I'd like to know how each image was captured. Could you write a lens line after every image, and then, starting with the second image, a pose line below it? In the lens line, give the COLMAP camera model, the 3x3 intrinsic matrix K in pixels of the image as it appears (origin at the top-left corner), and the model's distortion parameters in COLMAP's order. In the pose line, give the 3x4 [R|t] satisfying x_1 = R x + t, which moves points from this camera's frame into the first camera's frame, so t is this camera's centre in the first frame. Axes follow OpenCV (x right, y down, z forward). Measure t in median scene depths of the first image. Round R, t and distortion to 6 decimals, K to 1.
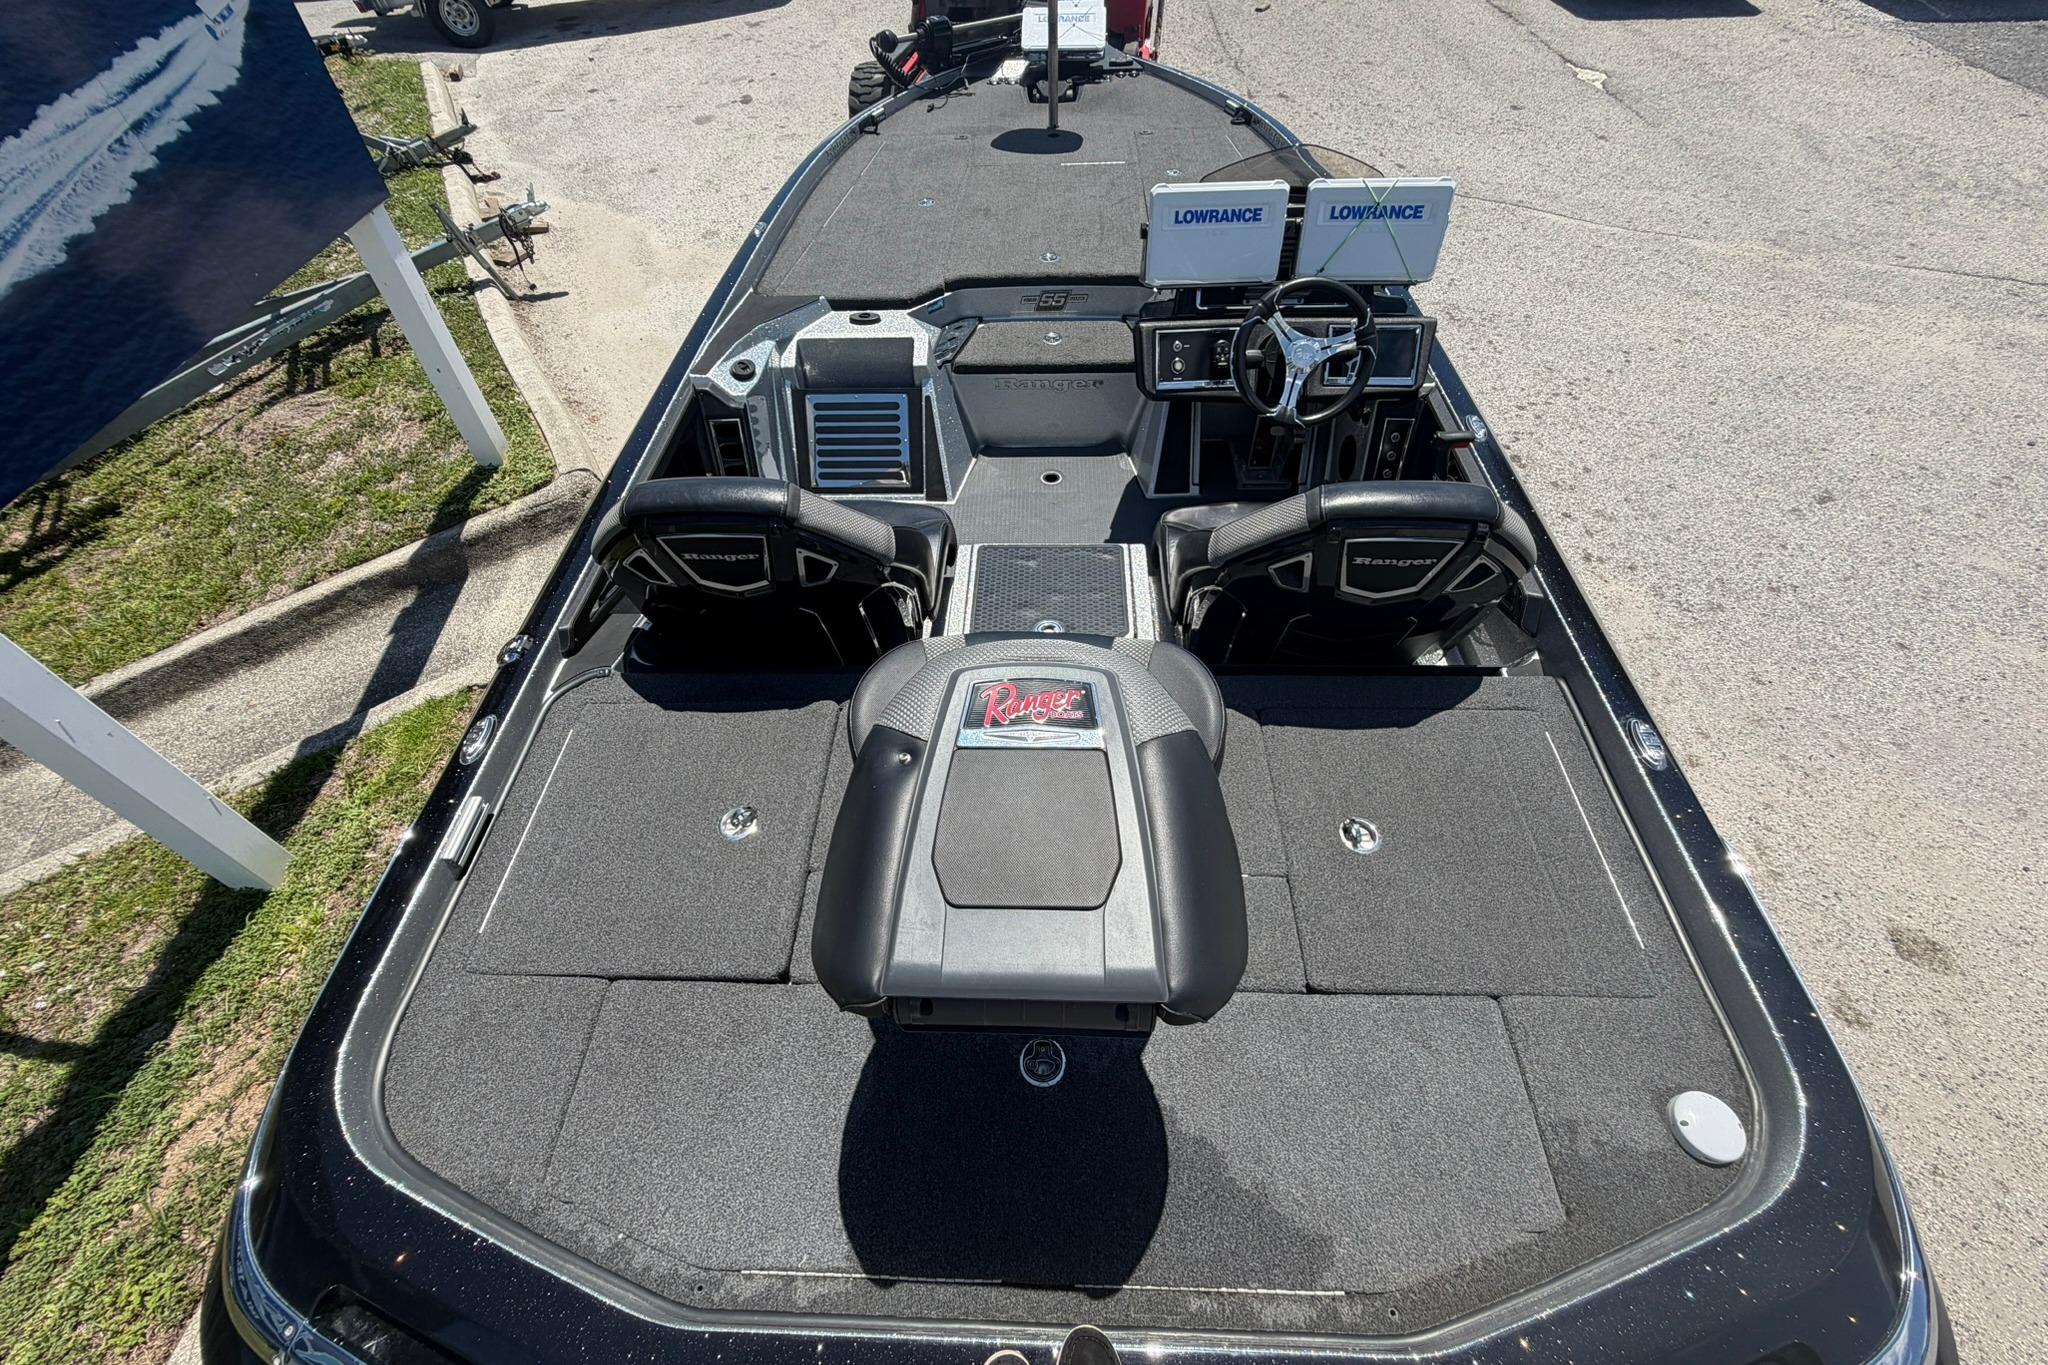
lens RADIAL K [[799.4, 0, 1016.2], [0, 799.4, 668.7], [0, 0, 1]] dist [-0.000202, -0.000211]
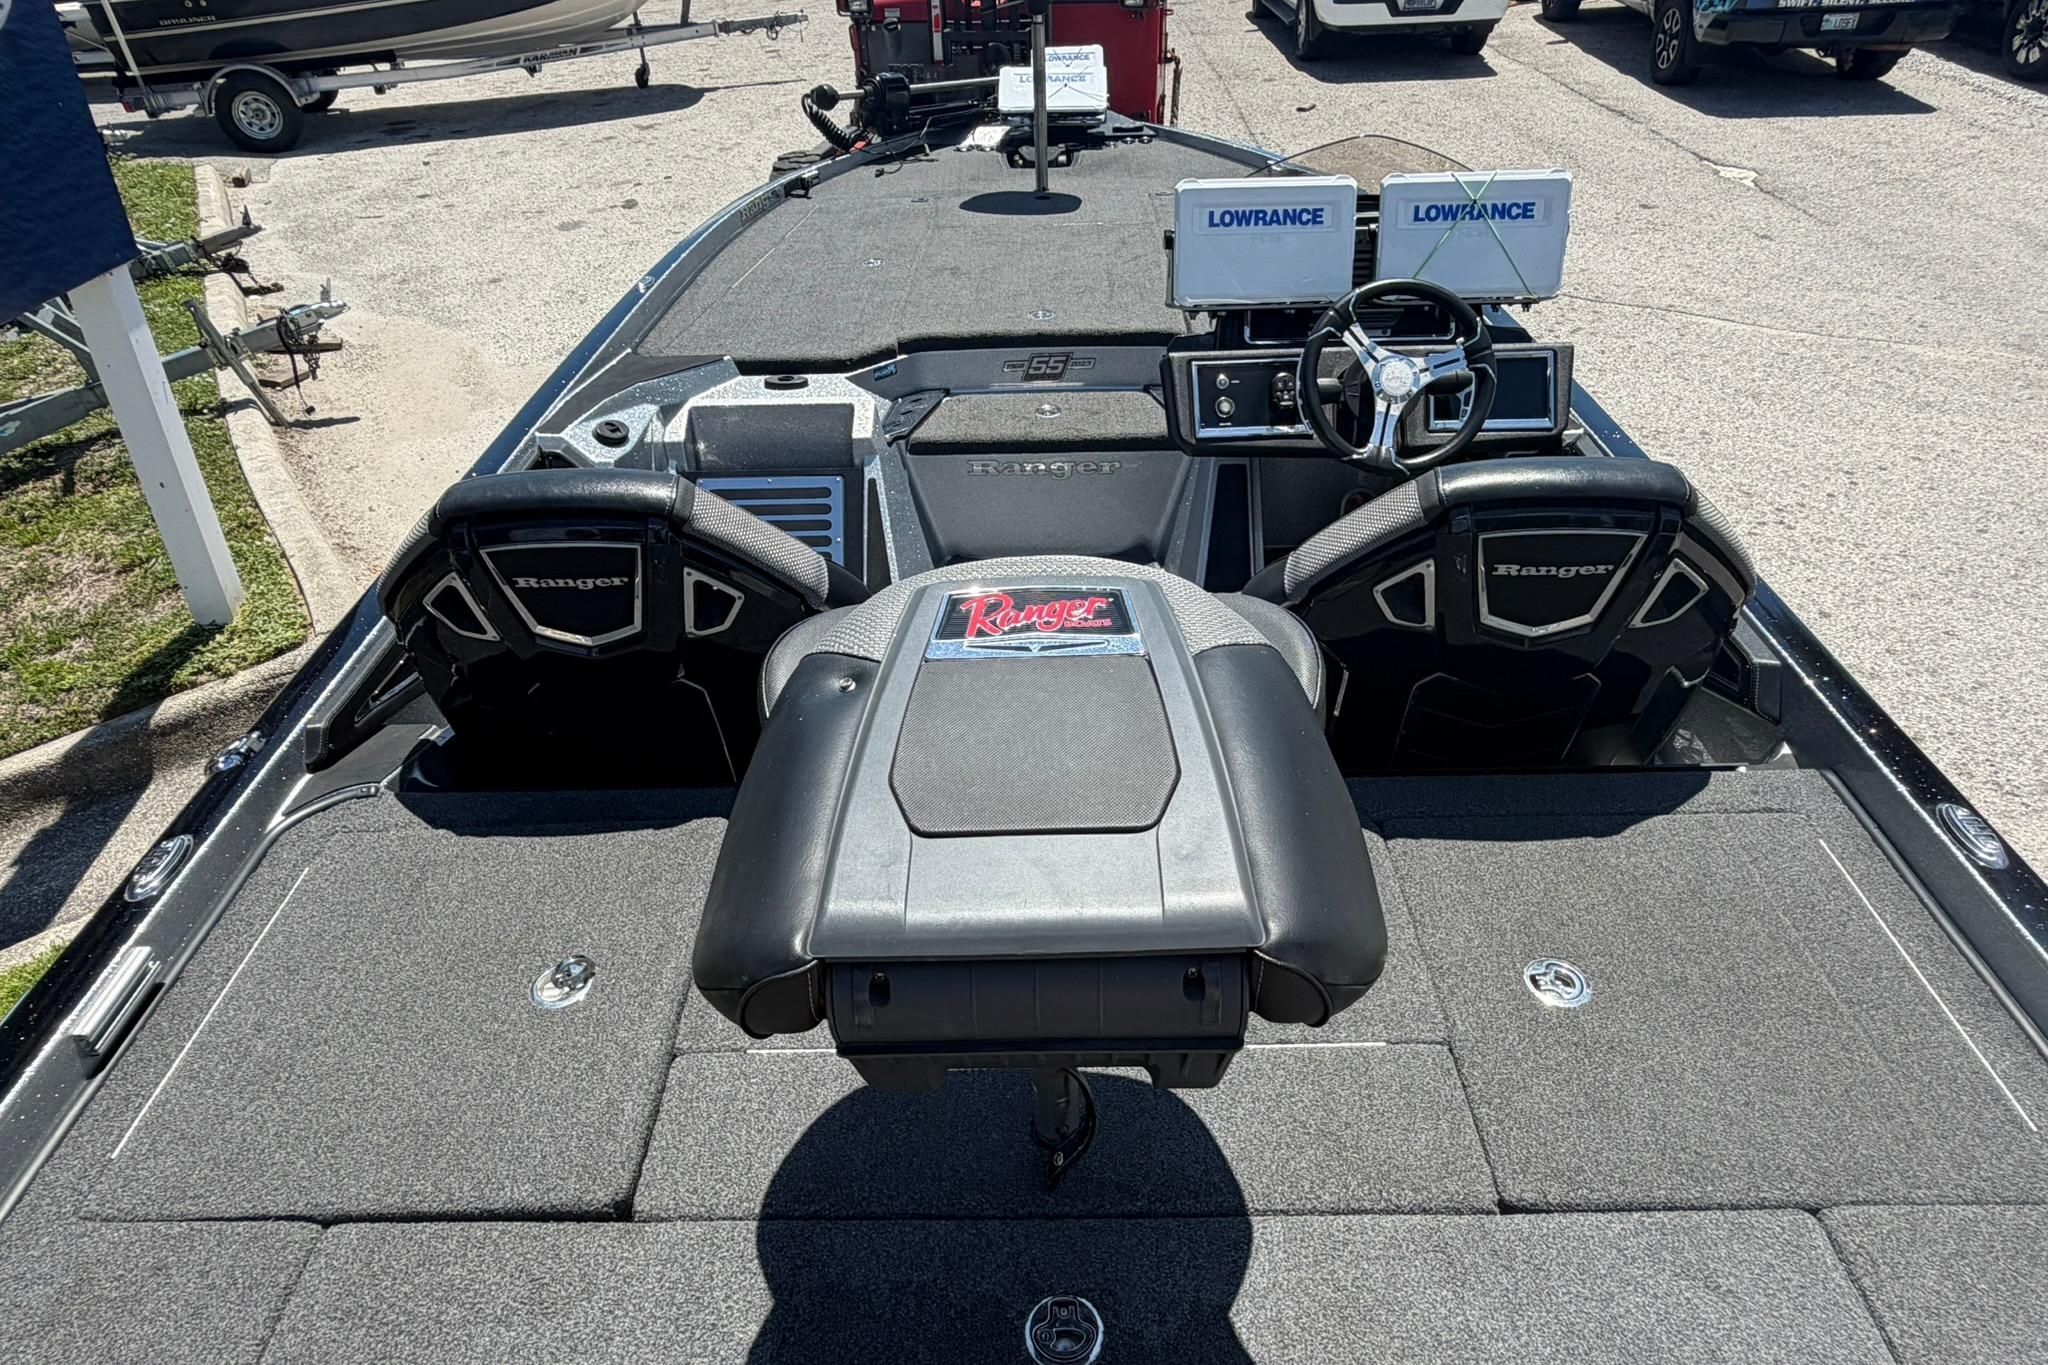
lens RADIAL K [[1239.6, 0, 1018.6], [0, 1239.6, 686.4], [0, 0, 1]] dist [-0.000862, 0.000669]
pose [[0.999726, -0.008493, 0.021808, -0.005538], [0.014167, 0.961331, -0.275032, 0.102540], [-0.018629, 0.275266, 0.961188, 0.001843]]
